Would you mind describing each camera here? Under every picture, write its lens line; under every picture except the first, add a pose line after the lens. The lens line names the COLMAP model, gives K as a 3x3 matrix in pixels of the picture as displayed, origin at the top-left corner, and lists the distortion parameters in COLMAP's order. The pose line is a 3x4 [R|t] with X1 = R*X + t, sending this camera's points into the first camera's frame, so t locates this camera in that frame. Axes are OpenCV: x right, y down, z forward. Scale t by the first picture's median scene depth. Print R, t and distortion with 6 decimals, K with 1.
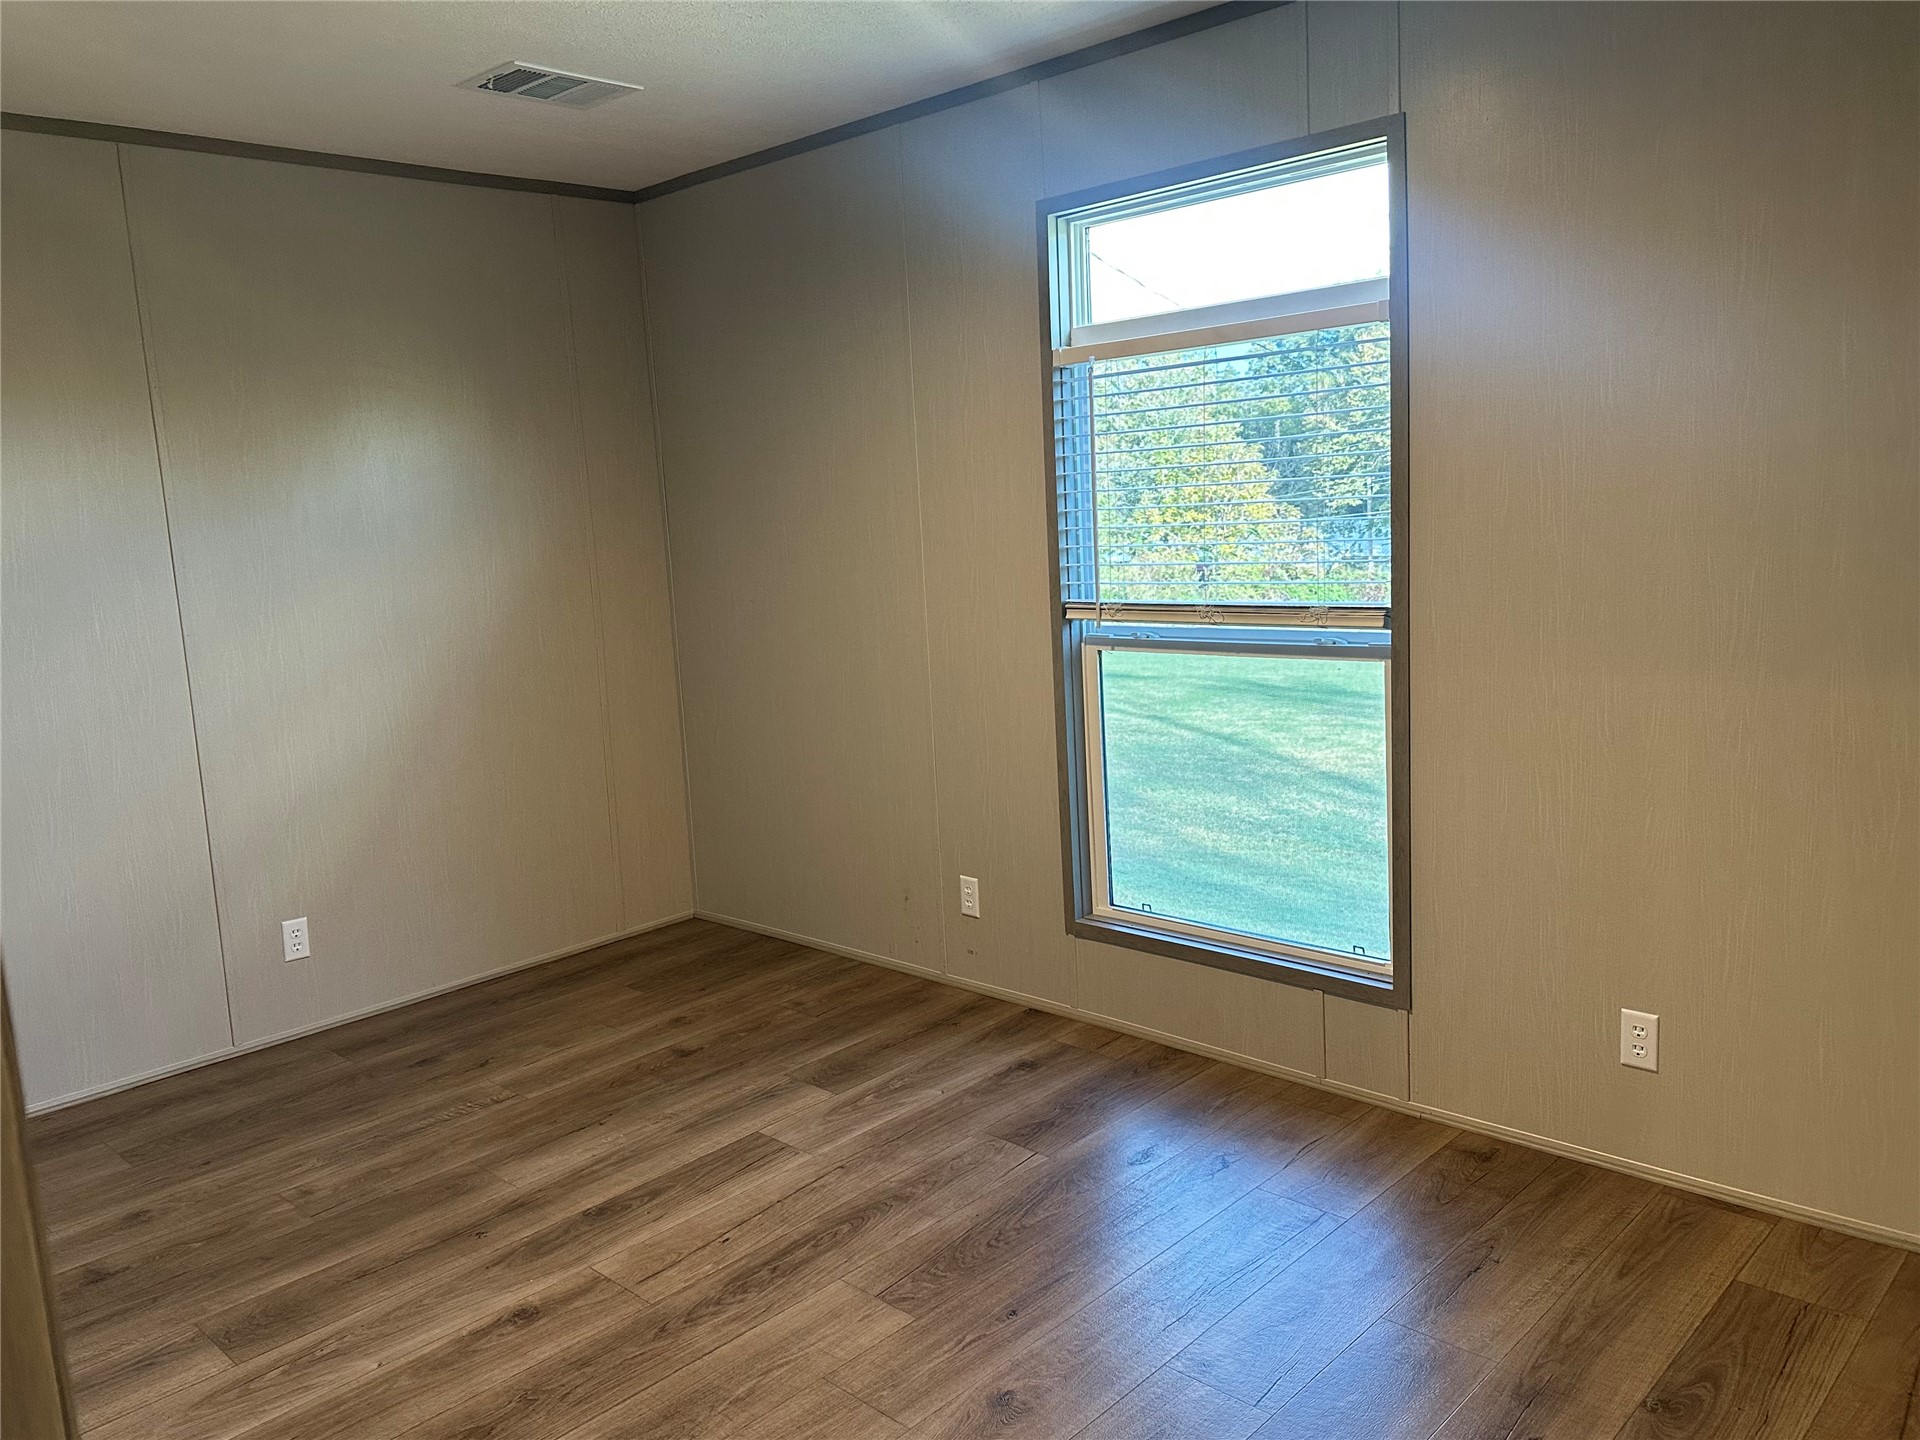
lens RADIAL K [[1486.4, 0, 950.1], [0, 1486.4, 699.1], [0, 0, 1]] dist [0.063920, -0.050525]
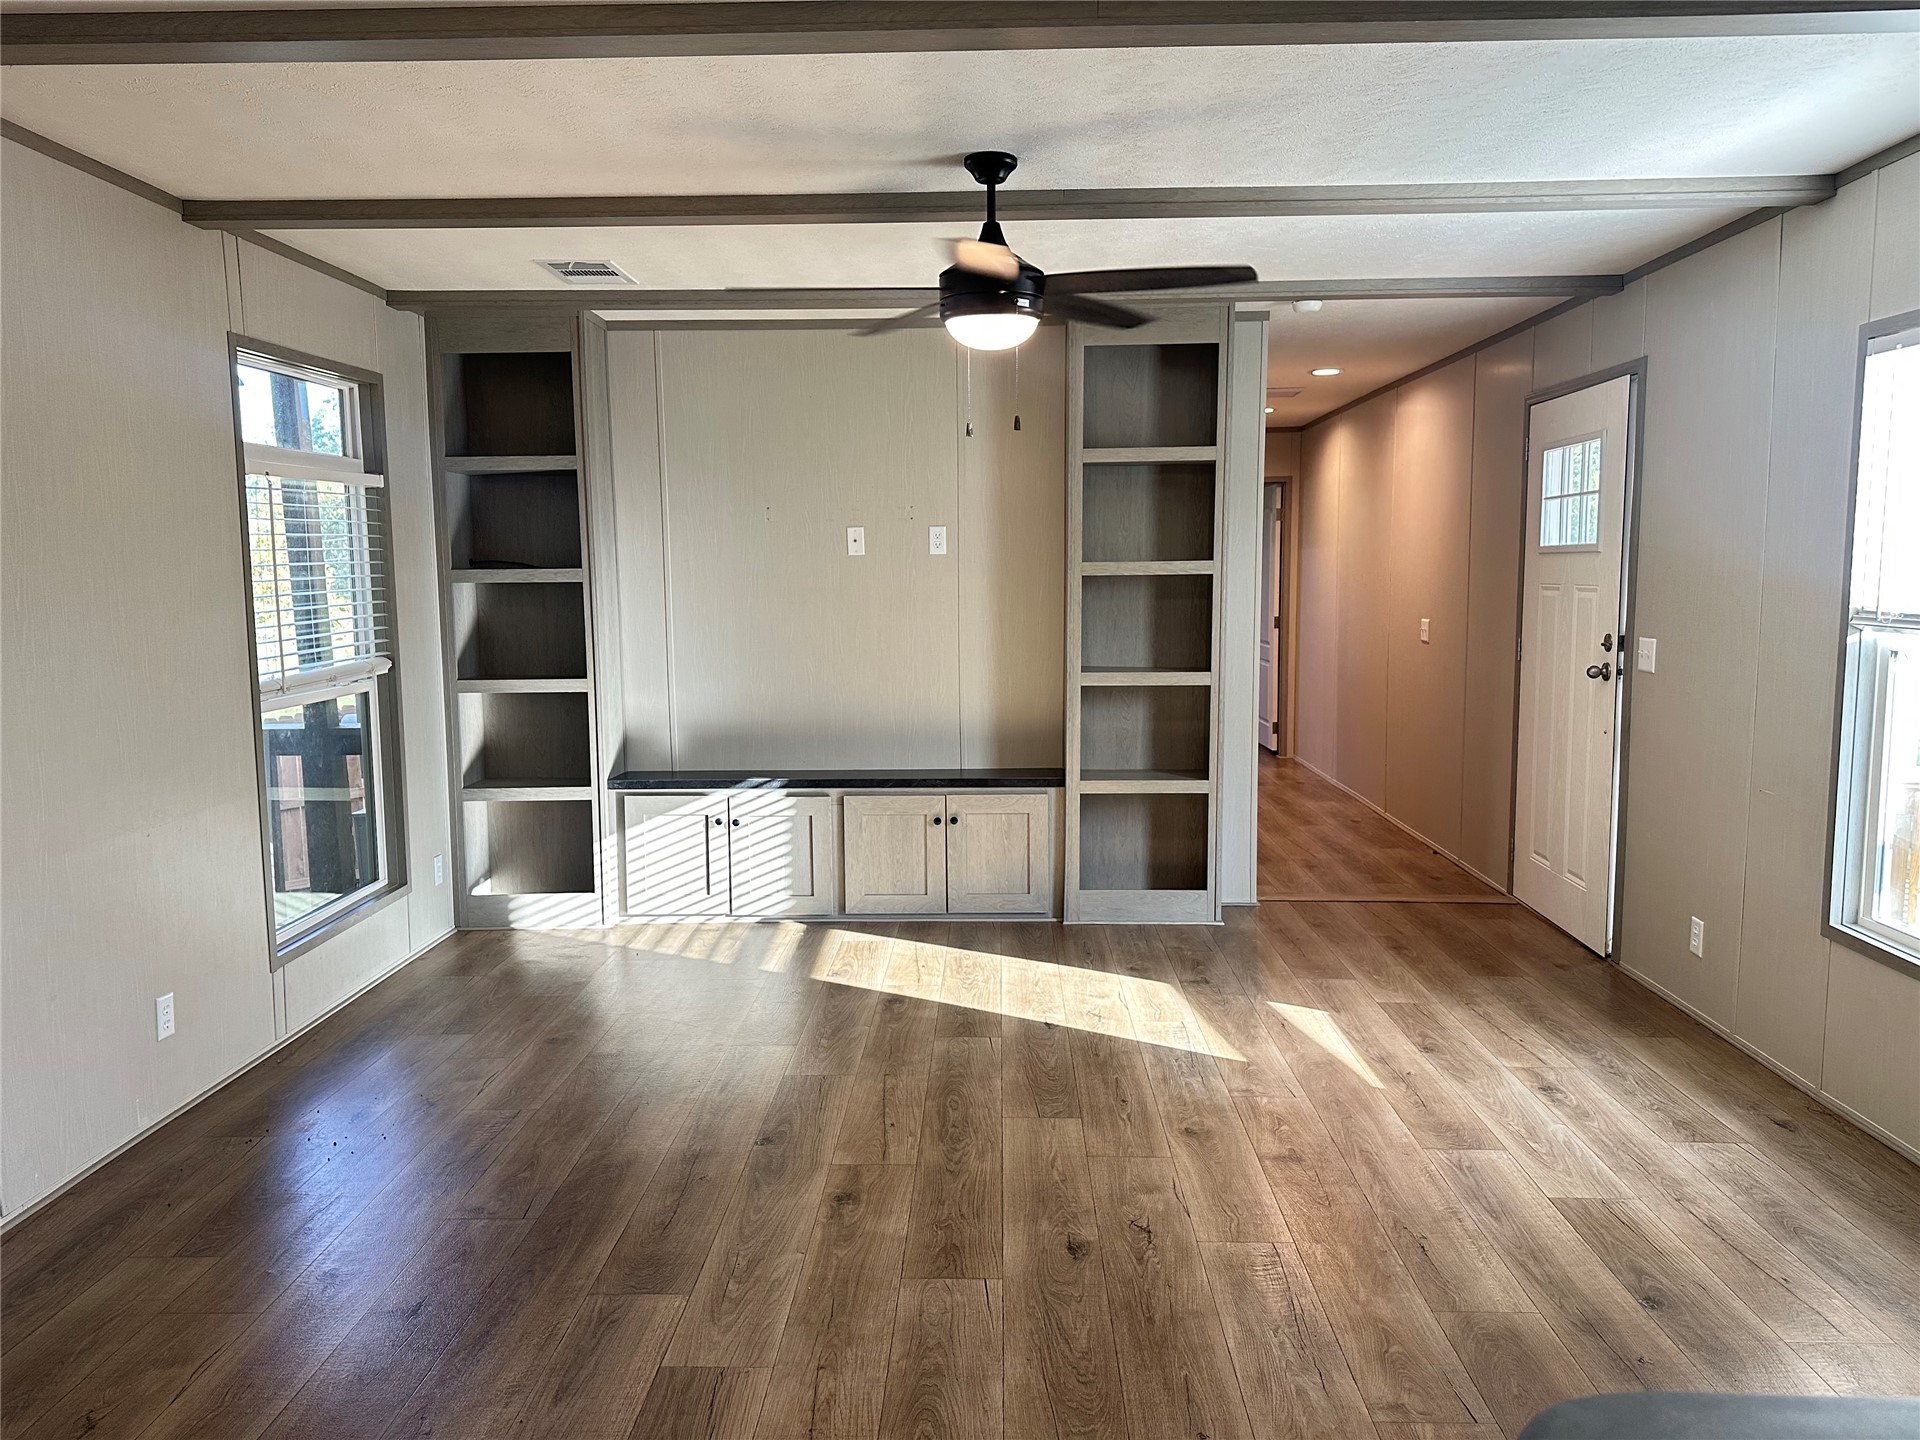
lens RADIAL K [[1337.8, 0, 982.9], [0, 1337.8, 712.8], [0, 0, 1]] dist [0.044332, -0.047717]
pose [[0.729559, -0.022173, 0.683558, -0.947776], [0.066801, 0.997006, -0.038956, -0.019905], [-0.680647, 0.074083, 0.728856, 0.535832]]
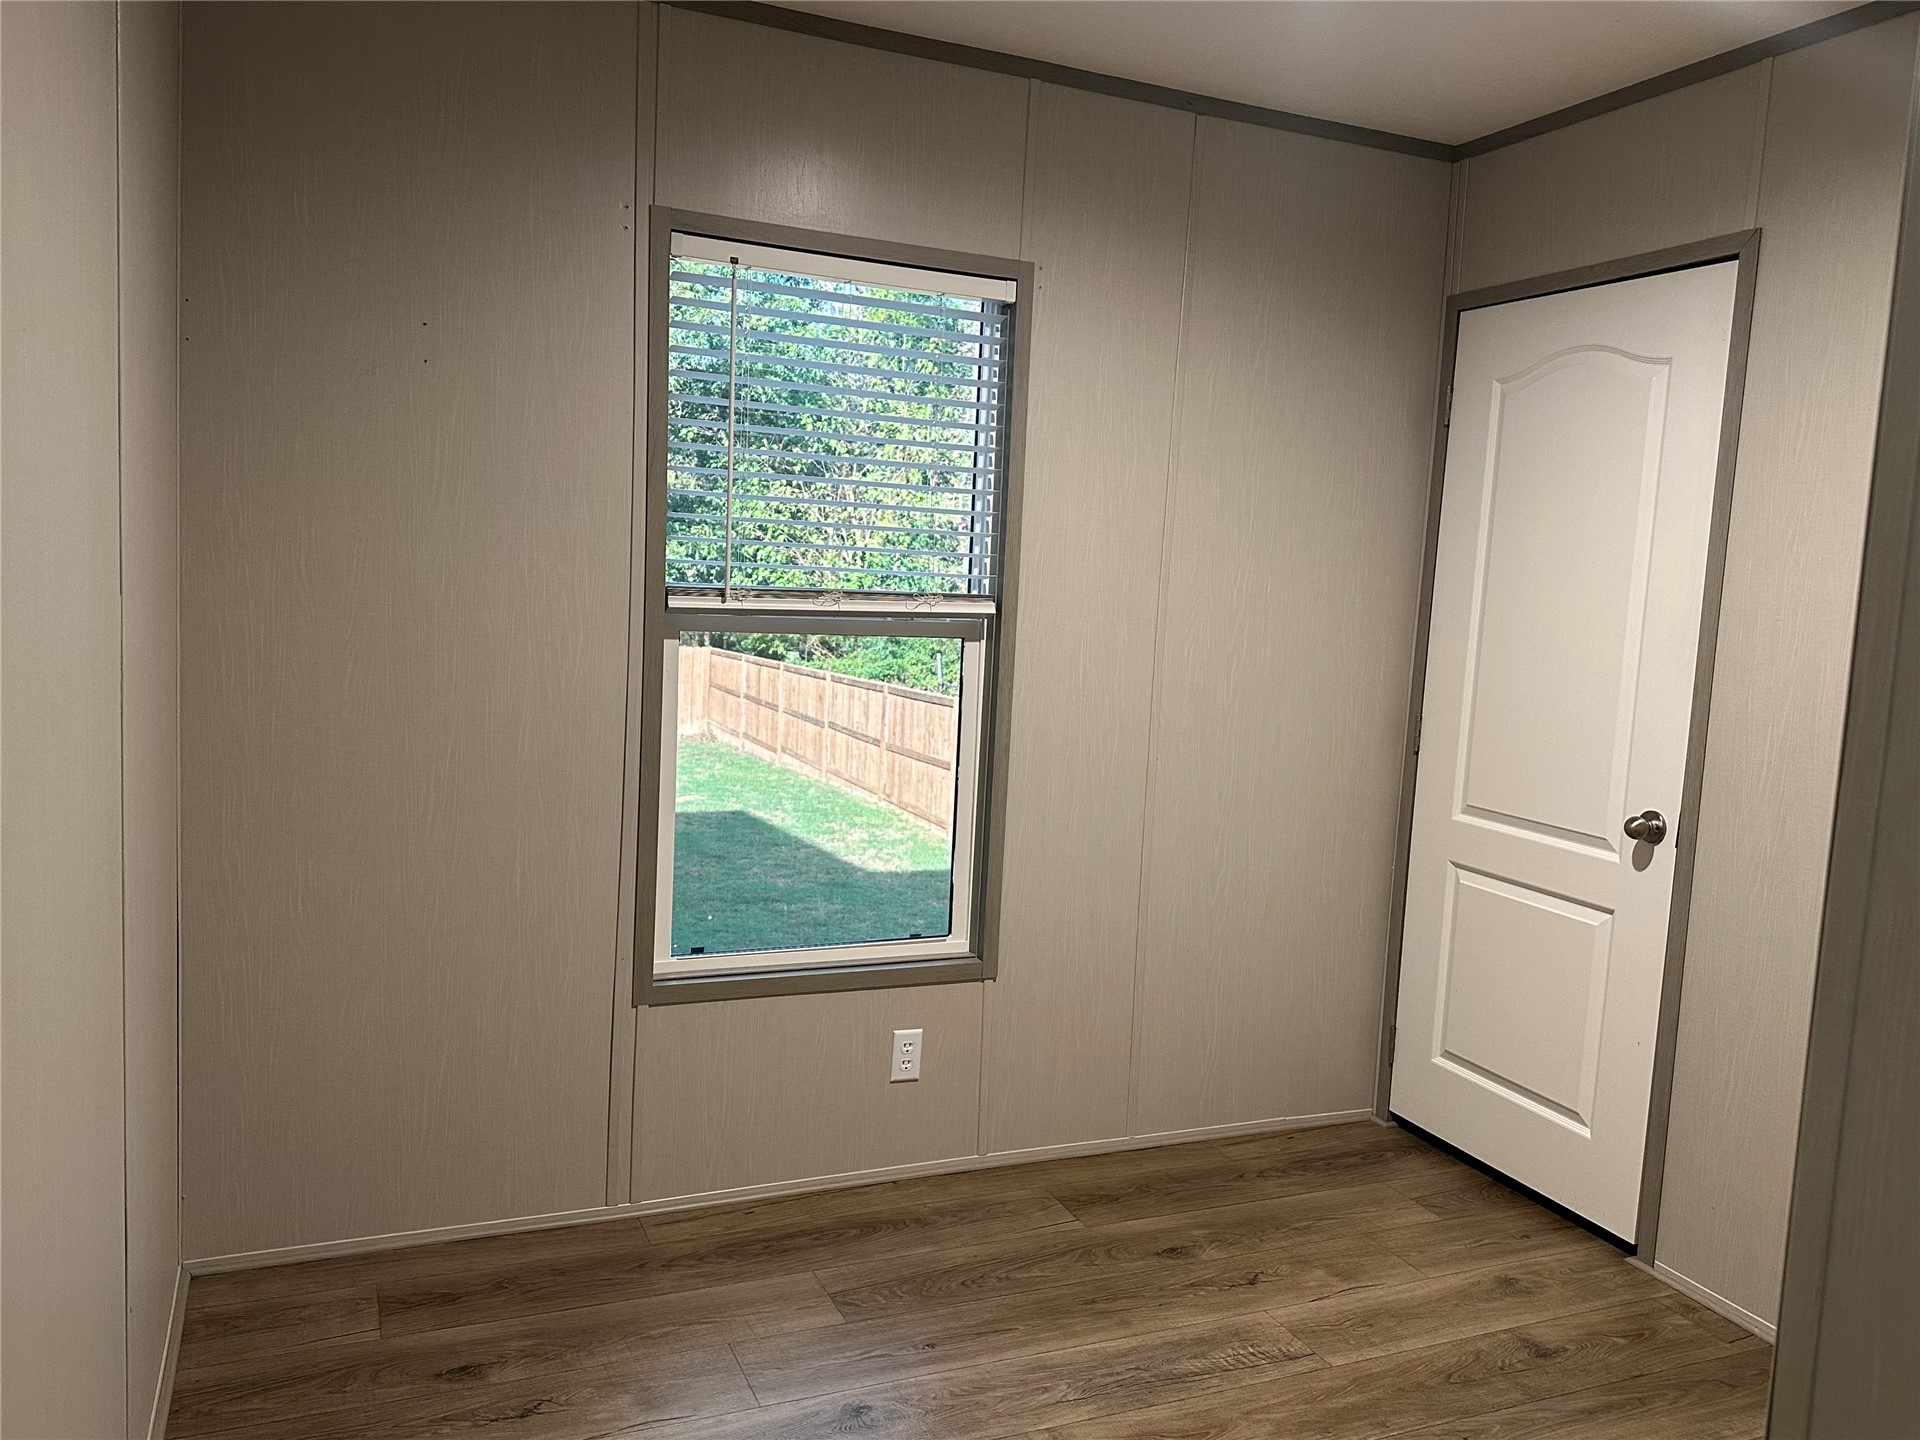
lens RADIAL K [[1486.4, 0, 974.0], [0, 1486.4, 721.1], [0, 0, 1]] dist [0.063920, -0.050525]
pose [[0.924451, 0.141406, -0.354112, -0.230446], [-0.156324, 0.987610, -0.013725, -0.002149], [0.347784, 0.068044, 0.935102, 0.245049]]
